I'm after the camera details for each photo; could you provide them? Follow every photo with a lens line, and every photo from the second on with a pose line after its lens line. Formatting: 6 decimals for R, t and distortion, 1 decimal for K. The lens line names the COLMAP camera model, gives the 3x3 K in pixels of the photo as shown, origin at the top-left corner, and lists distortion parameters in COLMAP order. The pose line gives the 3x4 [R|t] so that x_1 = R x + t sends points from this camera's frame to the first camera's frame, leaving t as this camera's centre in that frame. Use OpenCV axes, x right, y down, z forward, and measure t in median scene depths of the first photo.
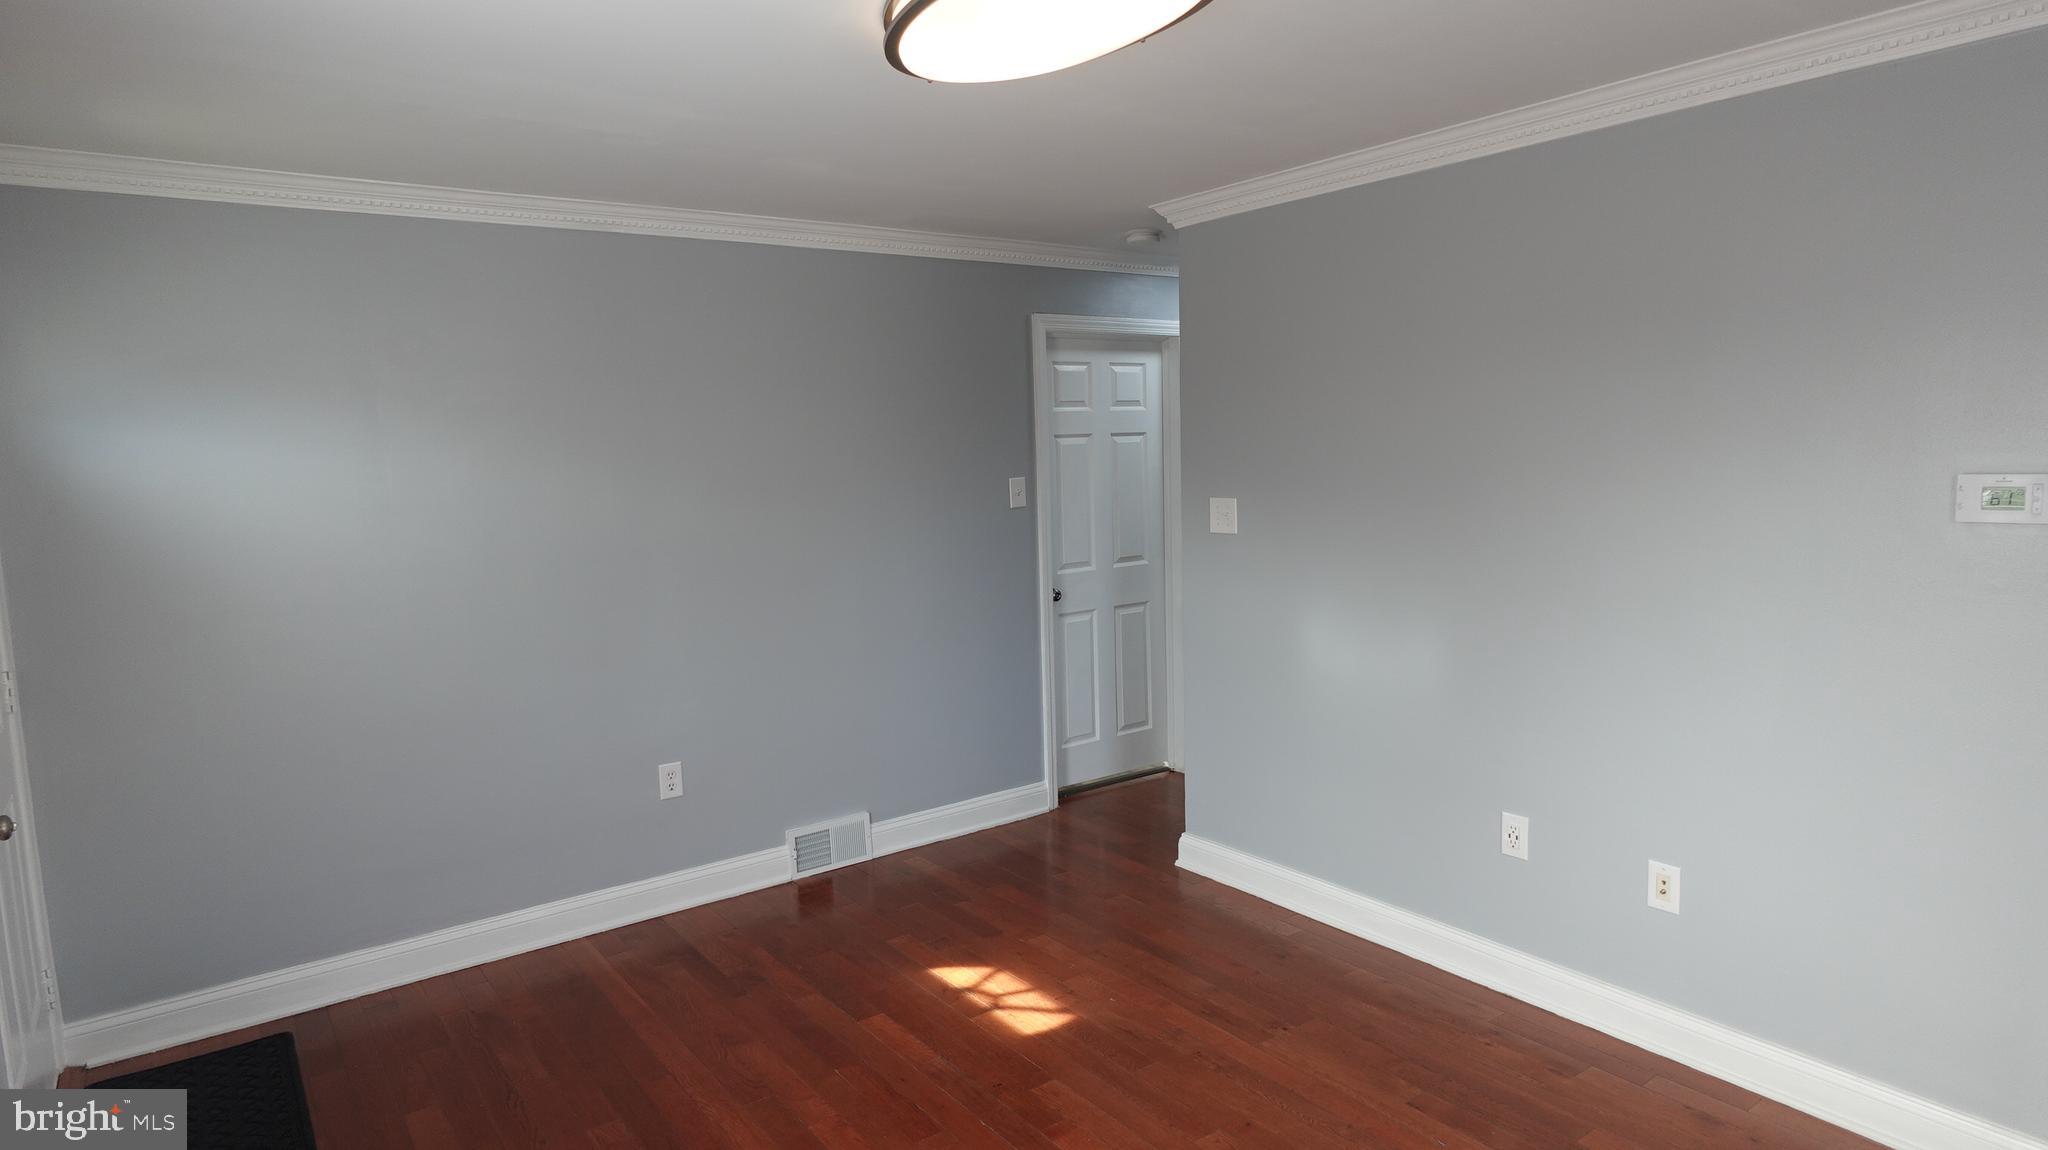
lens RADIAL K [[1159.6, 0, 1024.0], [0, 1159.6, 575.0], [0, 0, 1]] dist [-0.003876, 0.001458]
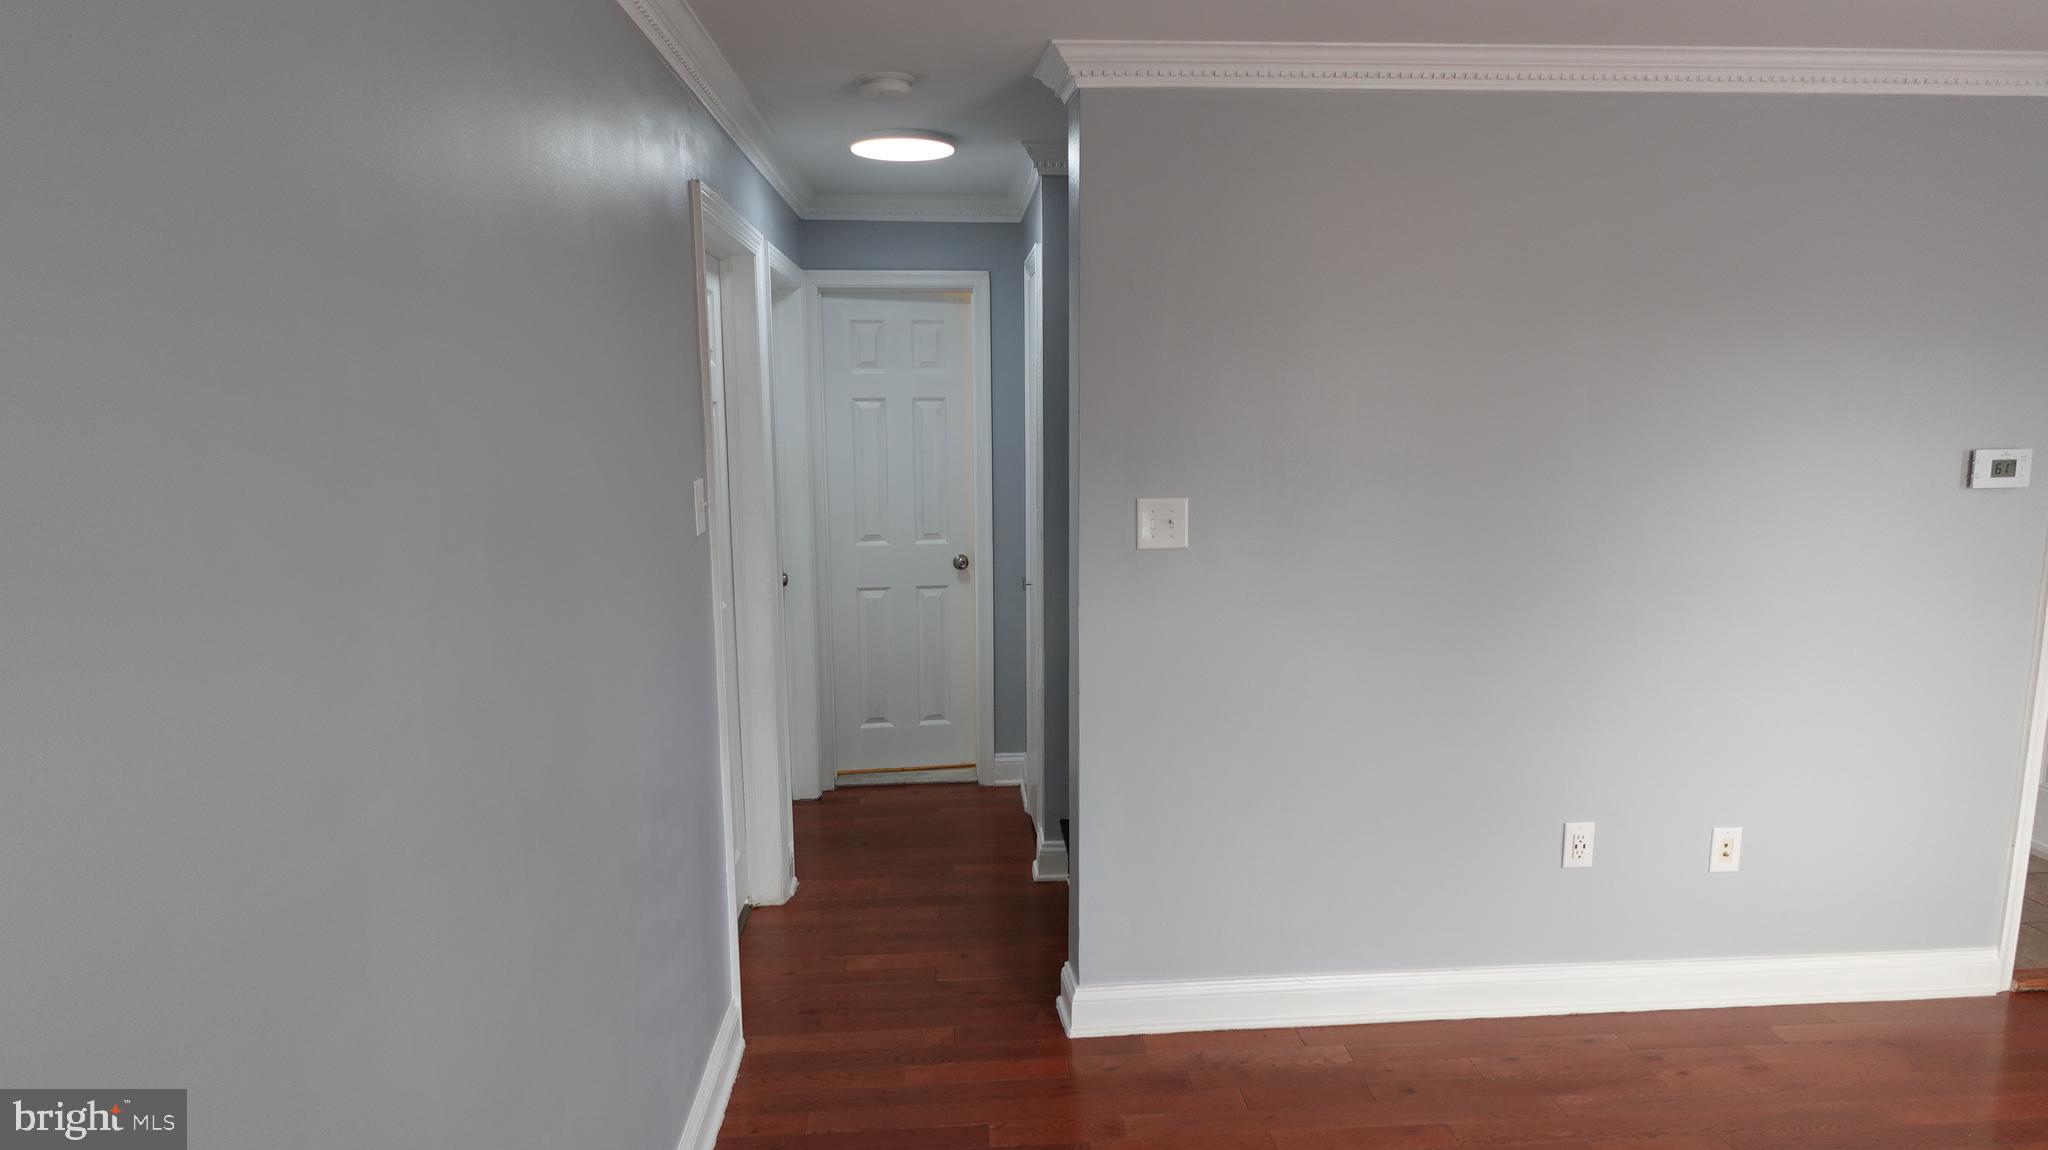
lens RADIAL K [[1159.6, 0, 1024.0], [0, 1159.6, 575.0], [0, 0, 1]] dist [-0.003876, 0.001458]
pose [[0.540996, -0.107068, 0.834182, -0.623045], [0.089639, 0.993554, 0.069389, -0.103650], [-0.836235, 0.037236, 0.547106, 0.934007]]
